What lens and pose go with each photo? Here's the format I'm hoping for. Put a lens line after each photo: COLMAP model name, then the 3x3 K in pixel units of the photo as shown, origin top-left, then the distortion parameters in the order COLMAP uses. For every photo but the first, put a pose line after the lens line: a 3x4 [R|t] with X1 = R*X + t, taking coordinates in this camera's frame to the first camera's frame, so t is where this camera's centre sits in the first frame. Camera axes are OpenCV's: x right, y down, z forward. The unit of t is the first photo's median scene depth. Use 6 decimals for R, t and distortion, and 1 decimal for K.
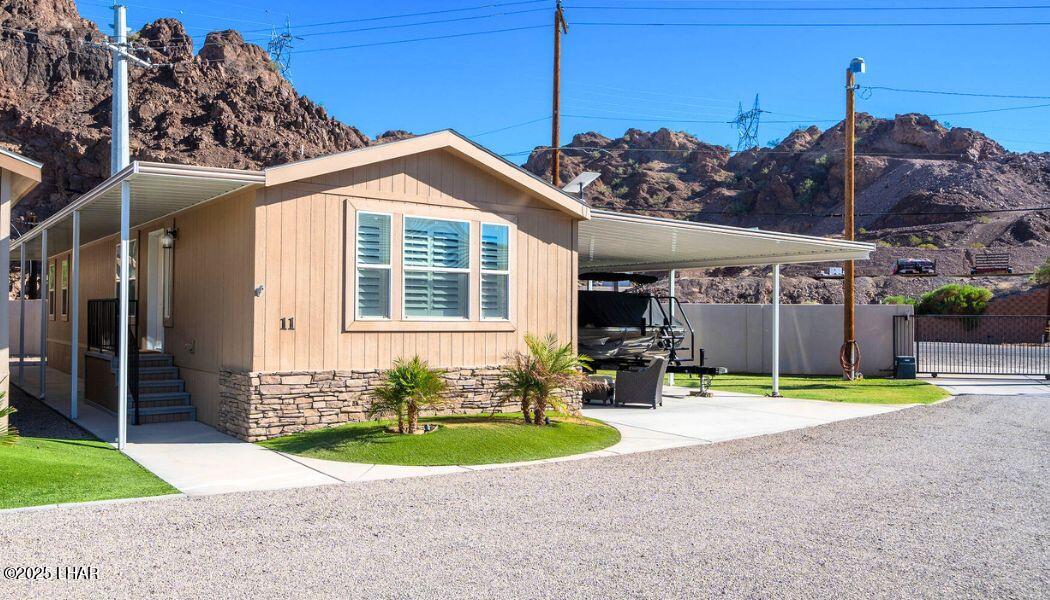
lens RADIAL K [[834.1, 0, 522.1], [0, 834.1, 309.3], [0, 0, 1]] dist [-0.010844, 0.000996]
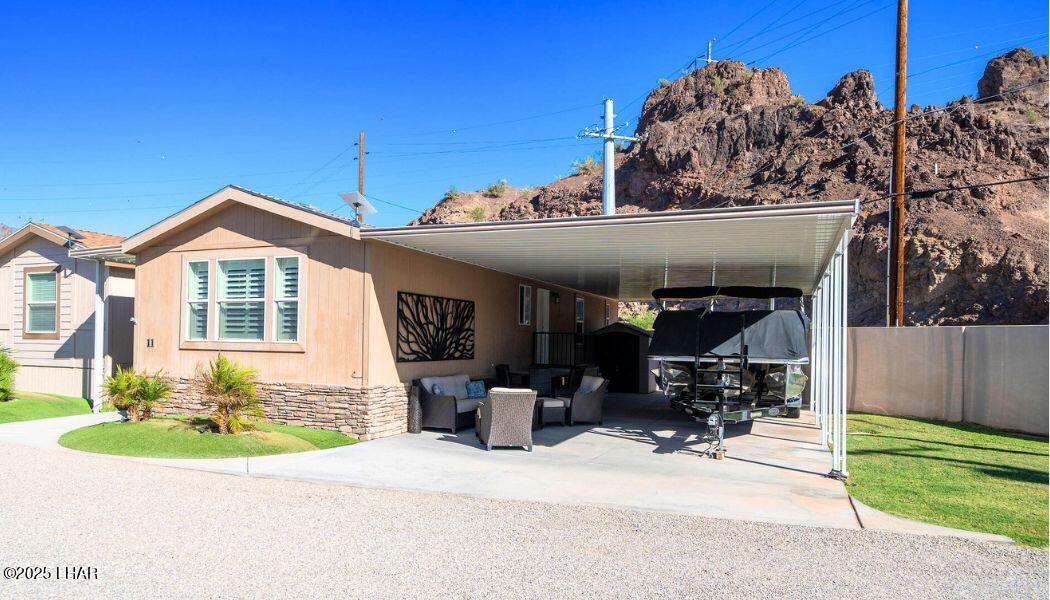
lens RADIAL K [[713.1, 0, 473.1], [0, 713.1, 327.5], [0, 0, 1]] dist [0.003060, -0.000643]
pose [[0.453481, -0.017574, -0.891093, 0.212830], [-0.001227, 0.999792, -0.020342, 0.002887], [0.891265, 0.010318, 0.453365, 0.178641]]
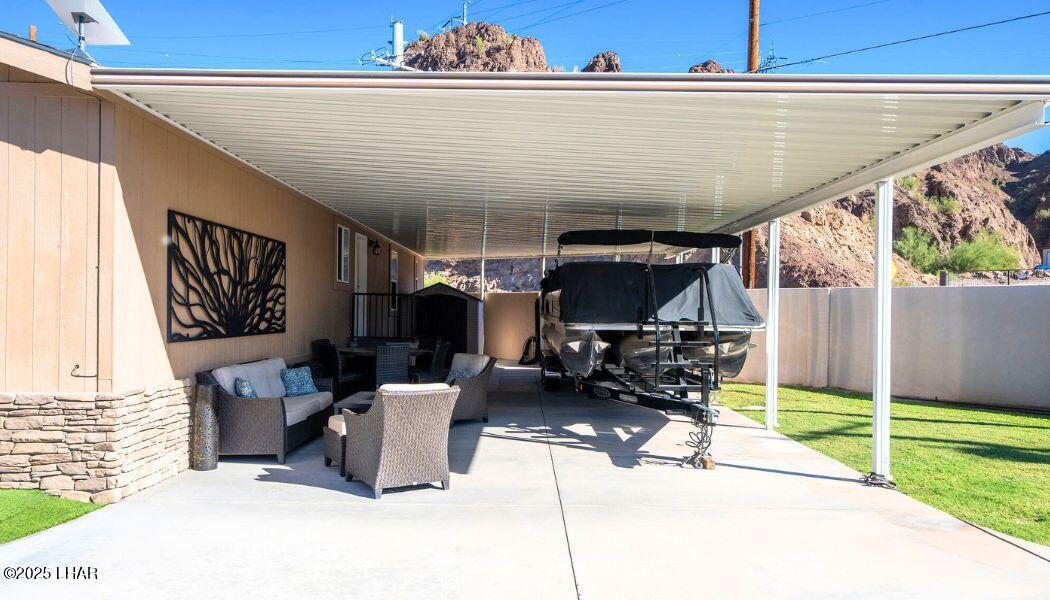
lens RADIAL K [[718.2, 0, 570.5], [0, 718.2, 315.0], [0, 0, 1]] dist [0.000379, 0.005019]
pose [[0.820116, 0.001754, -0.572194, 0.128614], [0.004069, 0.999952, 0.008898, 0.003857], [0.572183, -0.009626, 0.820070, 0.198170]]
